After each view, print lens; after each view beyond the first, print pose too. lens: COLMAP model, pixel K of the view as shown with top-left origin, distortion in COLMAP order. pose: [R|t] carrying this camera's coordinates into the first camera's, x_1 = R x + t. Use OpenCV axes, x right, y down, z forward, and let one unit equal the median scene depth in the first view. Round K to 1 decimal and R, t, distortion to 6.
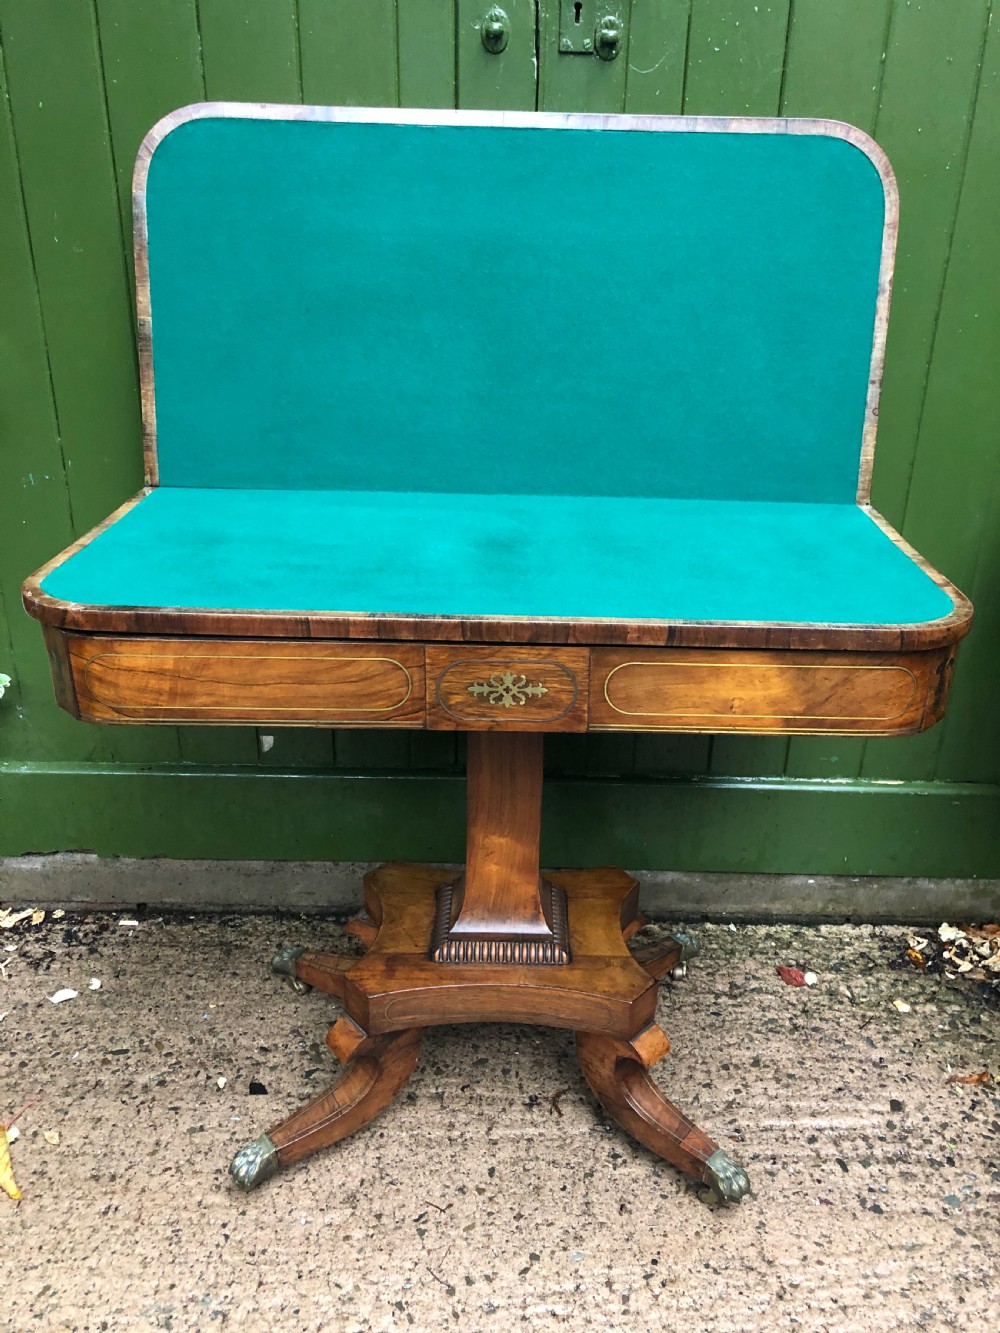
lens RADIAL K [[1068.8, 0, 507.8], [0, 1068.8, 655.0], [0, 0, 1]] dist [-0.026040, 0.083985]
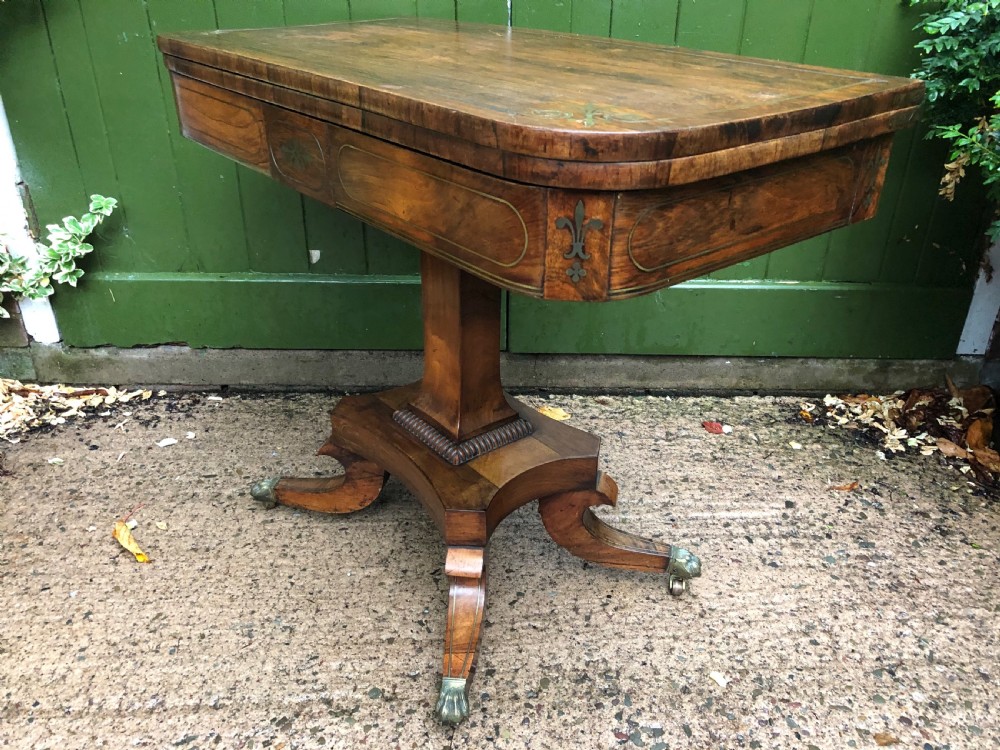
lens RADIAL K [[798.0, 0, 502.9], [0, 798.0, 355.8], [0, 0, 1]] dist [-0.000528, 0.032206]
pose [[0.999961, -0.008766, 0.000496, 0.004357], [0.008717, 0.997924, 0.063814, 0.166516], [-0.001055, -0.063807, 0.997962, 0.010627]]
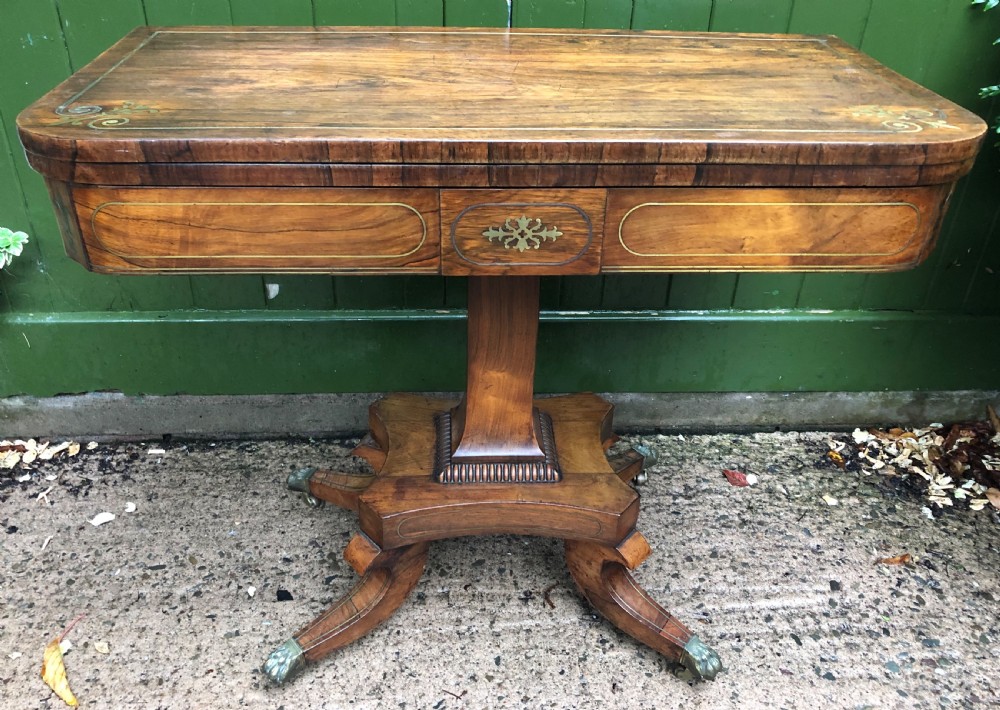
lens RADIAL K [[827.5, 0, 485.0], [0, 827.5, 319.7], [0, 0, 1]] dist [-0.015258, 0.057504]
pose [[0.998275, -0.025291, 0.052988, -0.060700], [0.018479, 0.991945, 0.125314, 0.010595], [-0.055730, -0.124119, 0.990701, 0.155359]]
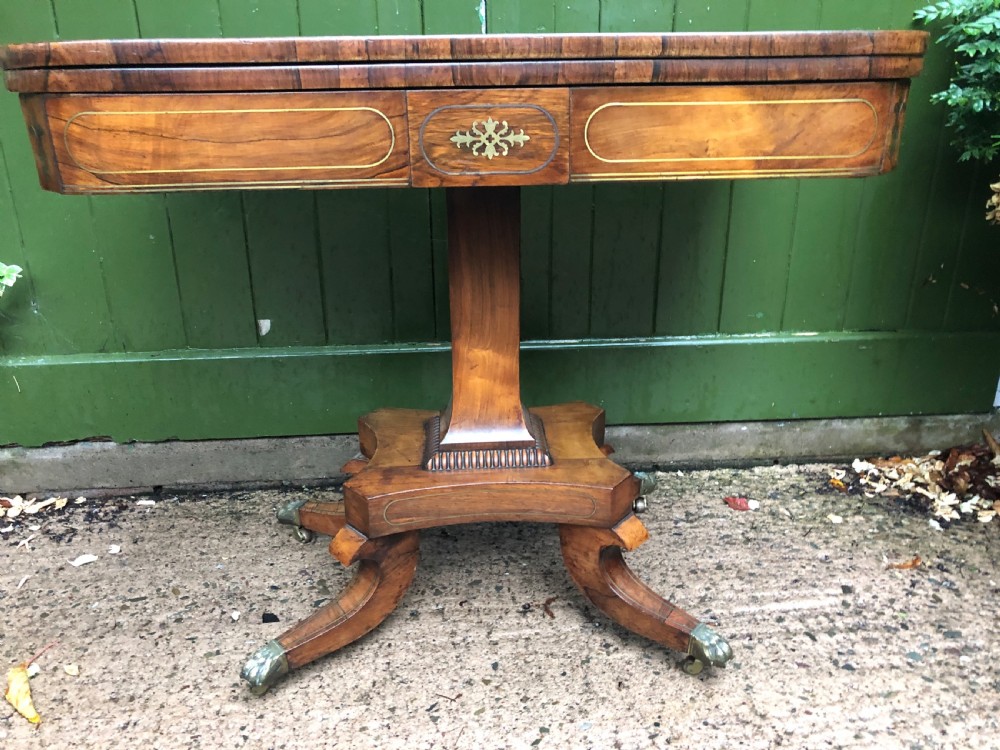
lens RADIAL K [[800.1, 0, 500.8], [0, 800.1, 365.8], [0, 0, 1]] dist [-0.015031, 0.059752]
pose [[0.996379, -0.054125, 0.065566, -0.041874], [0.056858, 0.997558, -0.040556, 0.198151], [-0.063211, 0.044137, 0.997024, 0.170883]]
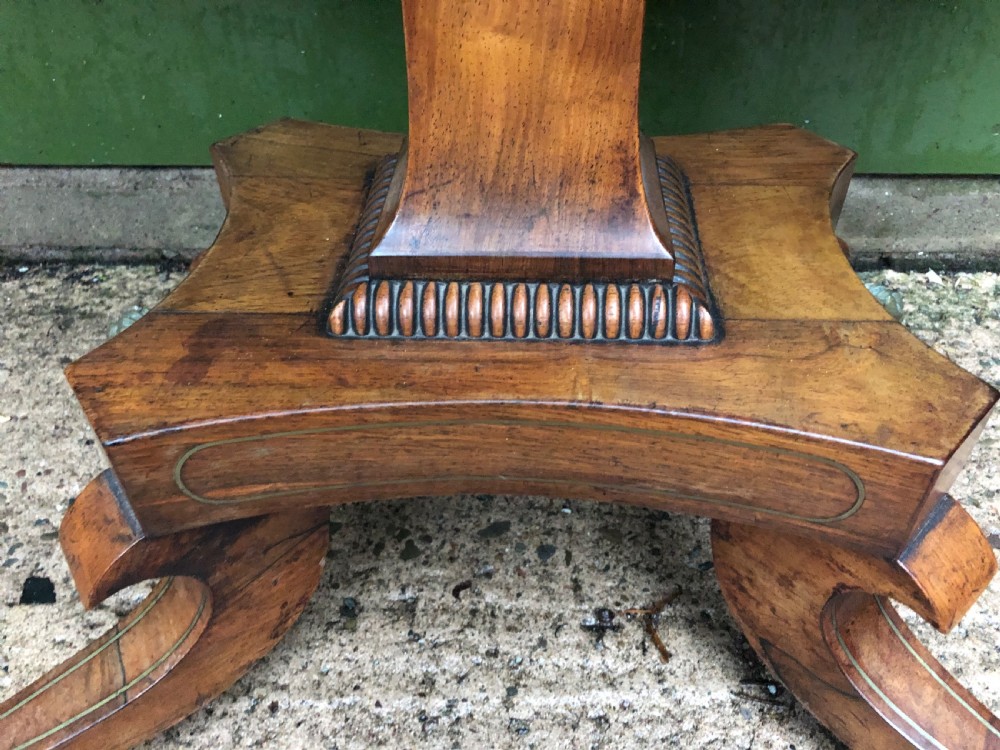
lens RADIAL K [[802.5, 0, 507.4], [0, 802.5, 354.9], [0, 0, 1]] dist [-0.014374, 0.057397]
pose [[0.999117, -0.005744, -0.041627, -0.003443], [0.018057, 0.953183, 0.301856, 0.194795], [0.037944, -0.302341, 0.952444, 0.685179]]
